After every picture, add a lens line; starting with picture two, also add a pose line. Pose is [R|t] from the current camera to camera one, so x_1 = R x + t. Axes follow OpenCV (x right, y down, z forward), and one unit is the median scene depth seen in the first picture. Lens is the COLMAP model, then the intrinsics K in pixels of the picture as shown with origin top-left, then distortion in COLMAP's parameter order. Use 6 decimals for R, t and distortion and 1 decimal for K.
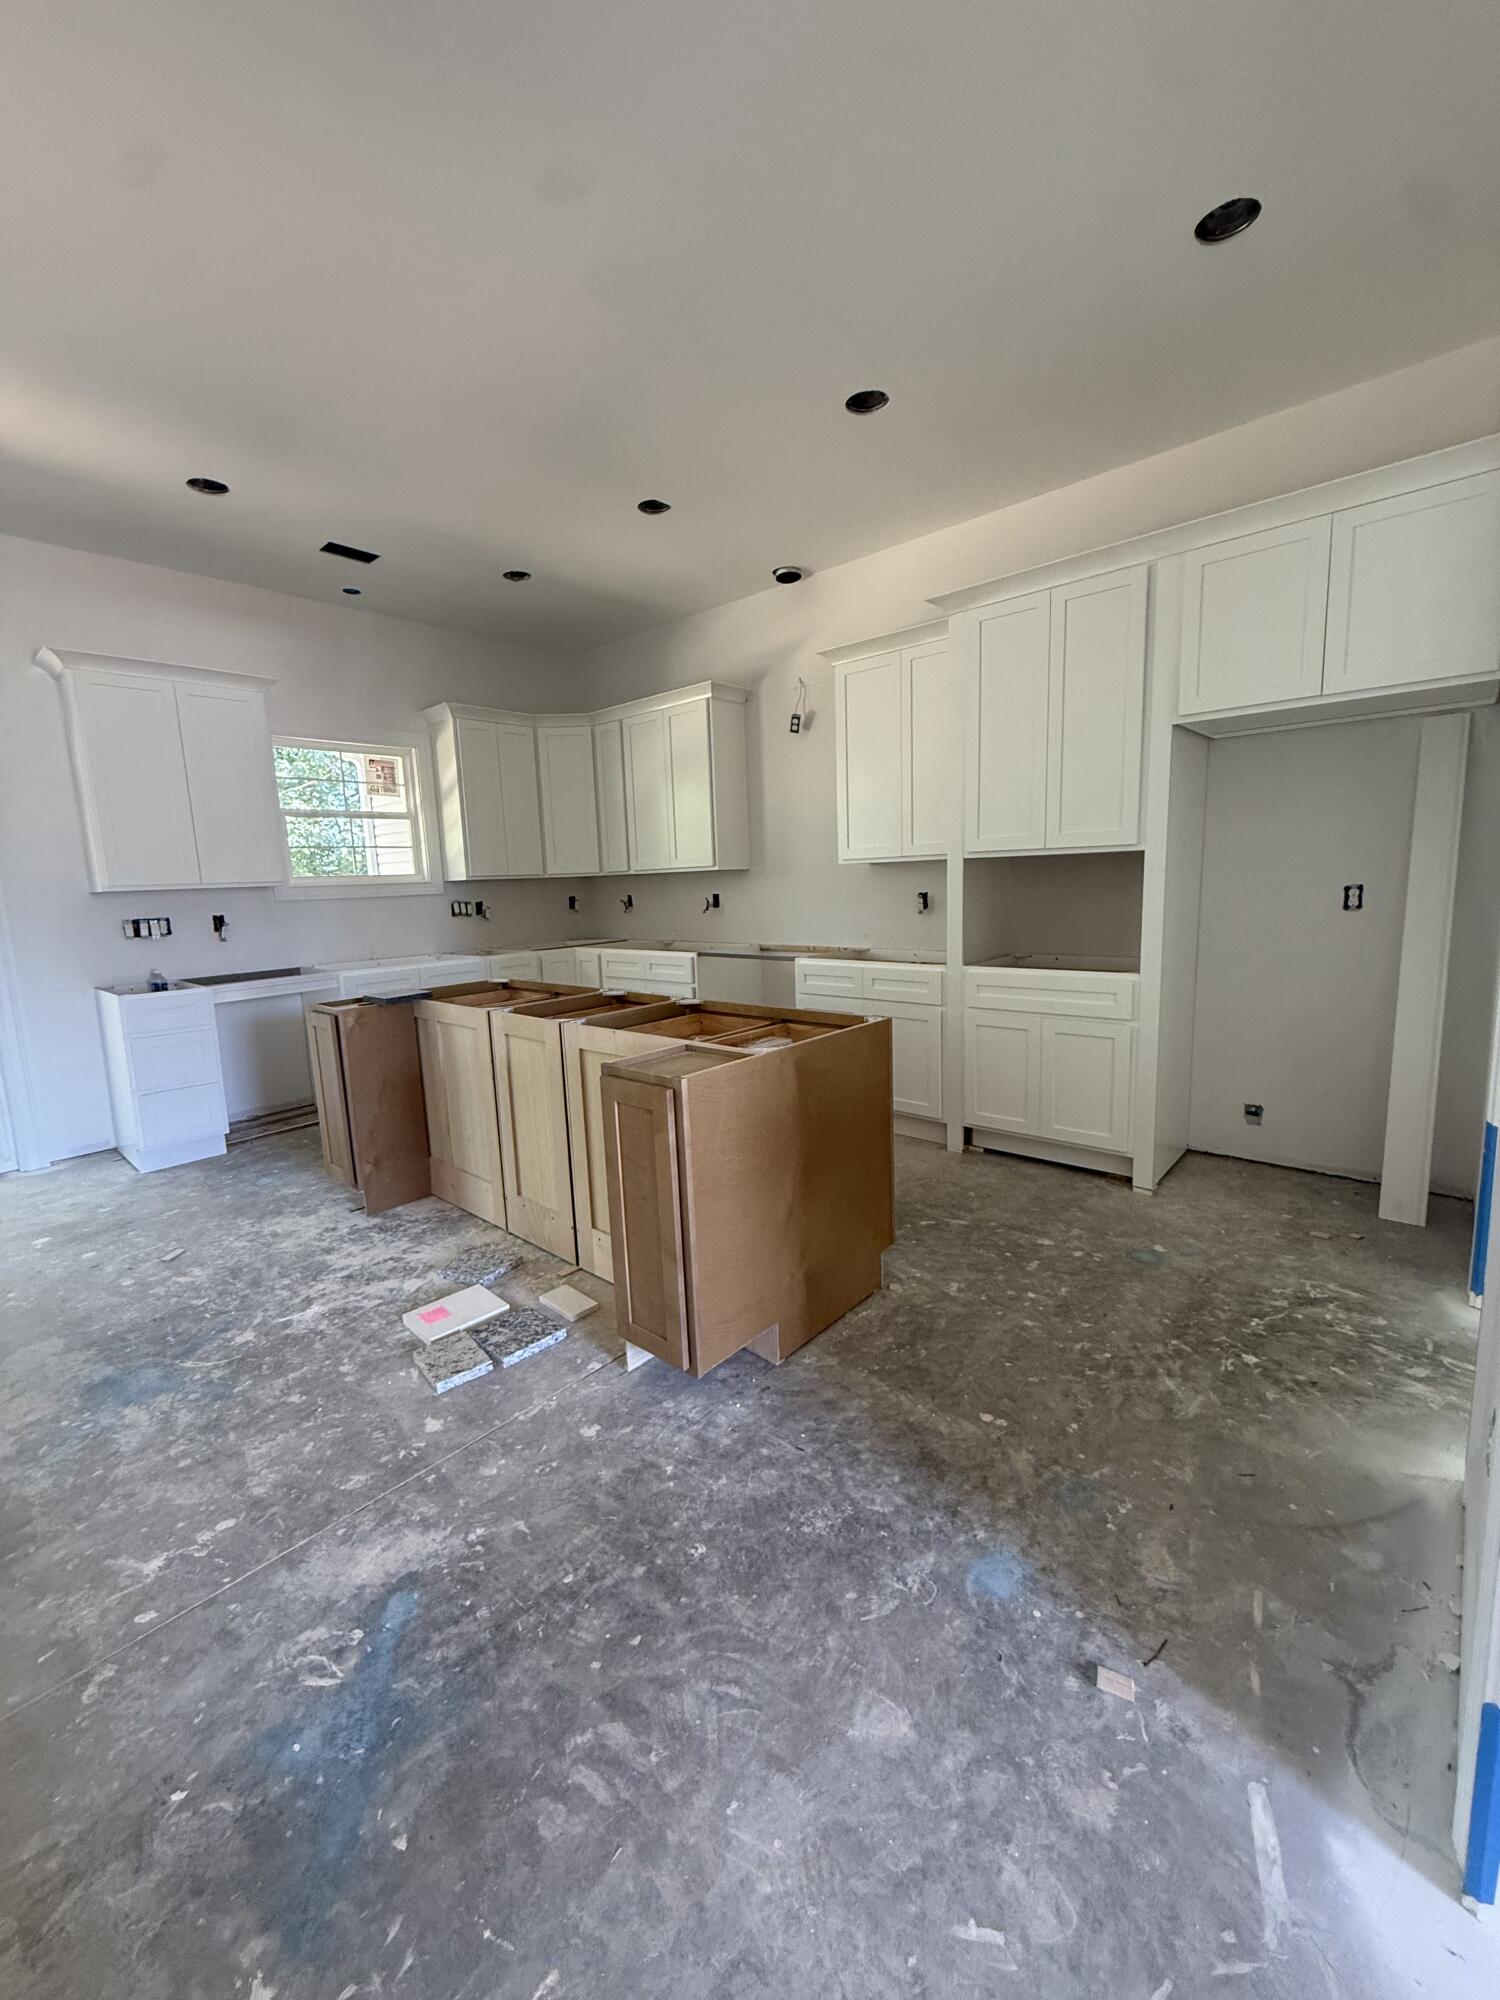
lens RADIAL K [[798.1, 0, 750.0], [0, 798.1, 1000.0], [0, 0, 1]] dist [-0.001912, 0.000804]
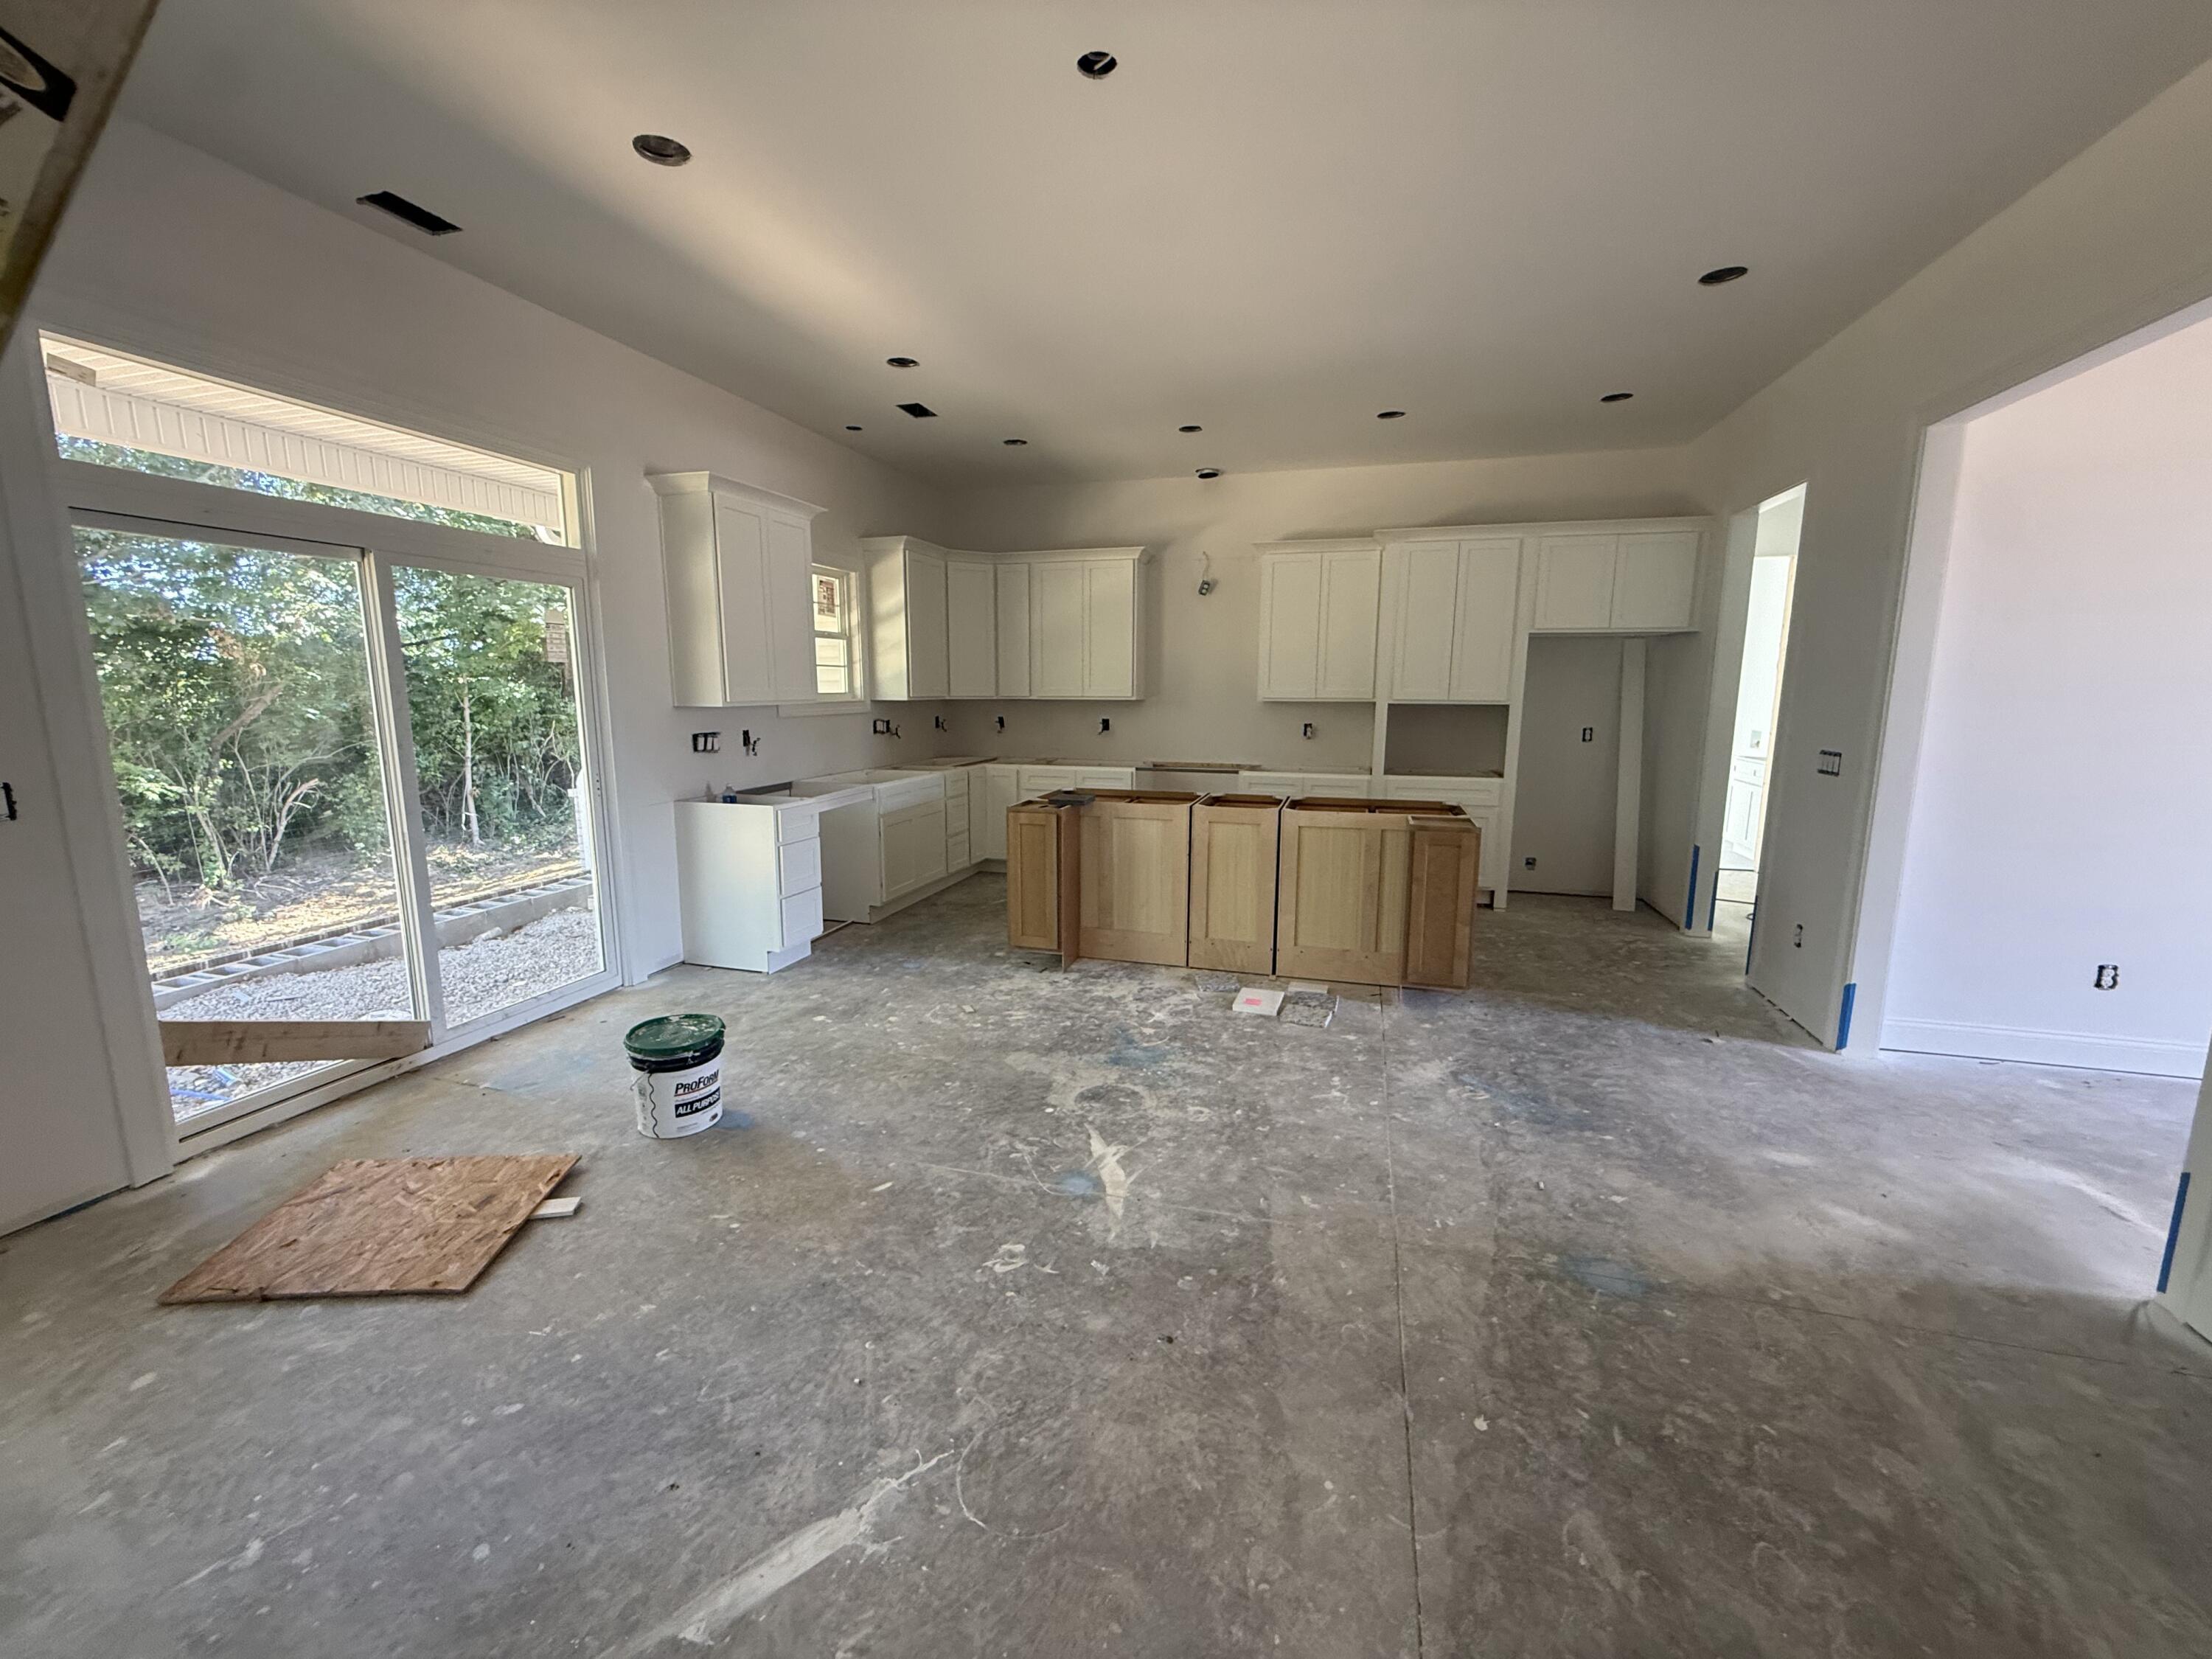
lens RADIAL K [[882.7, 0, 1101.3], [0, 882.7, 834.7], [0, 0, 1]] dist [-0.001912, 0.000804]
pose [[0.902389, -0.031459, 0.429773, -1.050481], [0.028573, 0.999505, 0.013170, 0.036247], [-0.429975, 0.000395, 0.902841, -0.301050]]
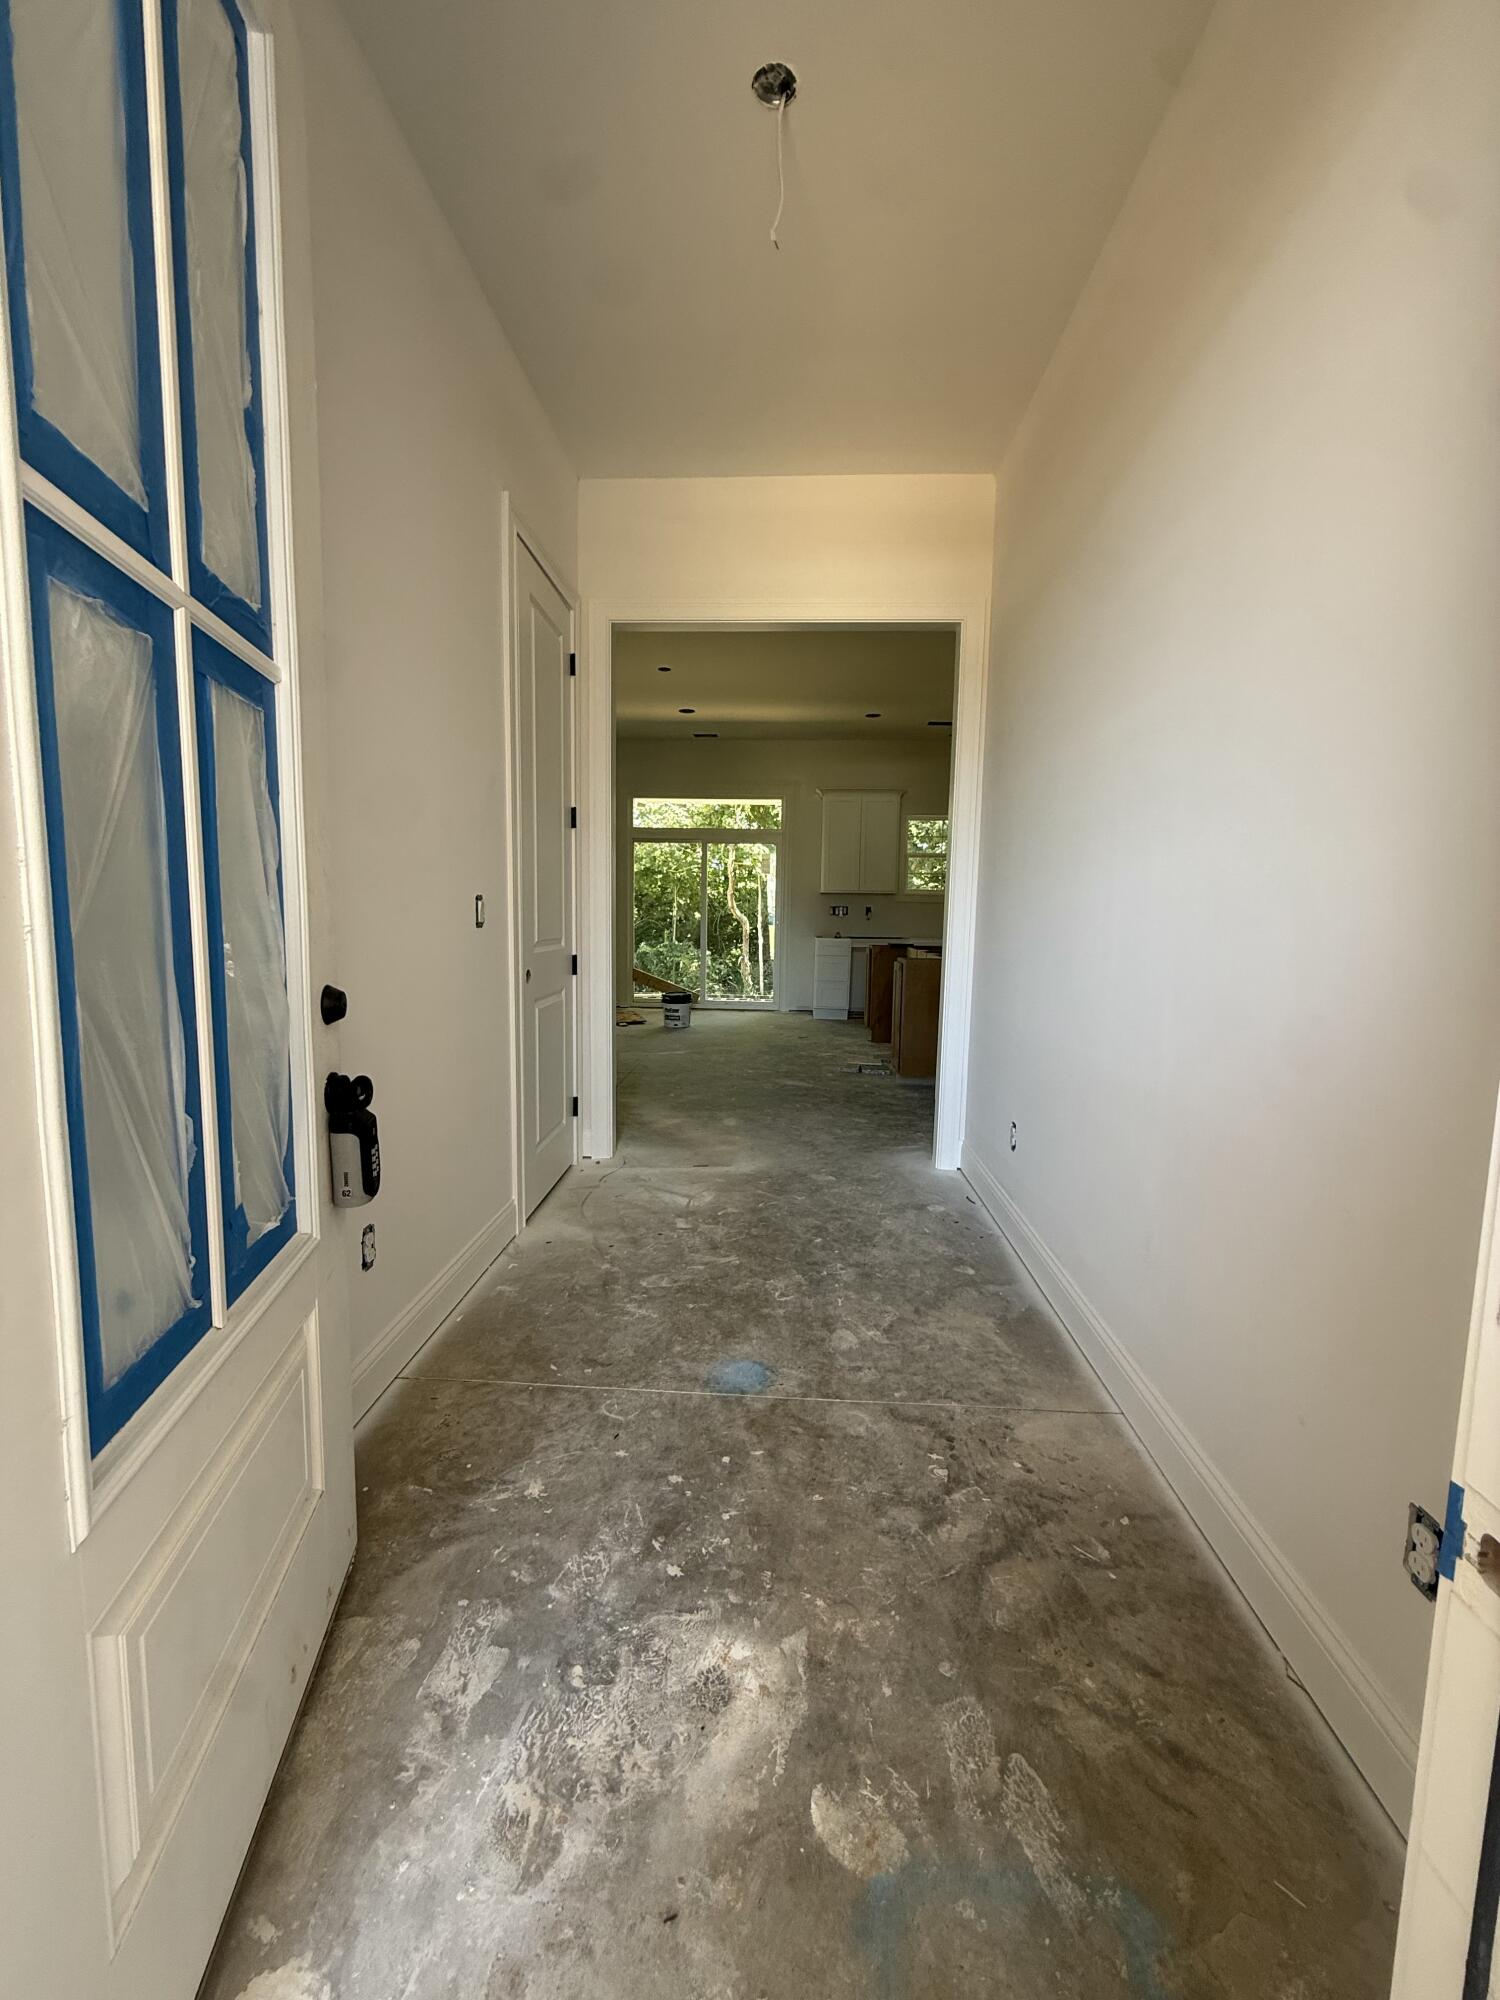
lens RADIAL K [[798.1, 0, 750.0], [0, 798.1, 1000.0], [0, 0, 1]] dist [-0.001912, 0.000804]
pose [[0.624929, 0.137140, -0.768541, 1.010152], [-0.158072, 0.986286, 0.047461, 0.107805], [0.764511, 0.091825, 0.638037, -0.689320]]
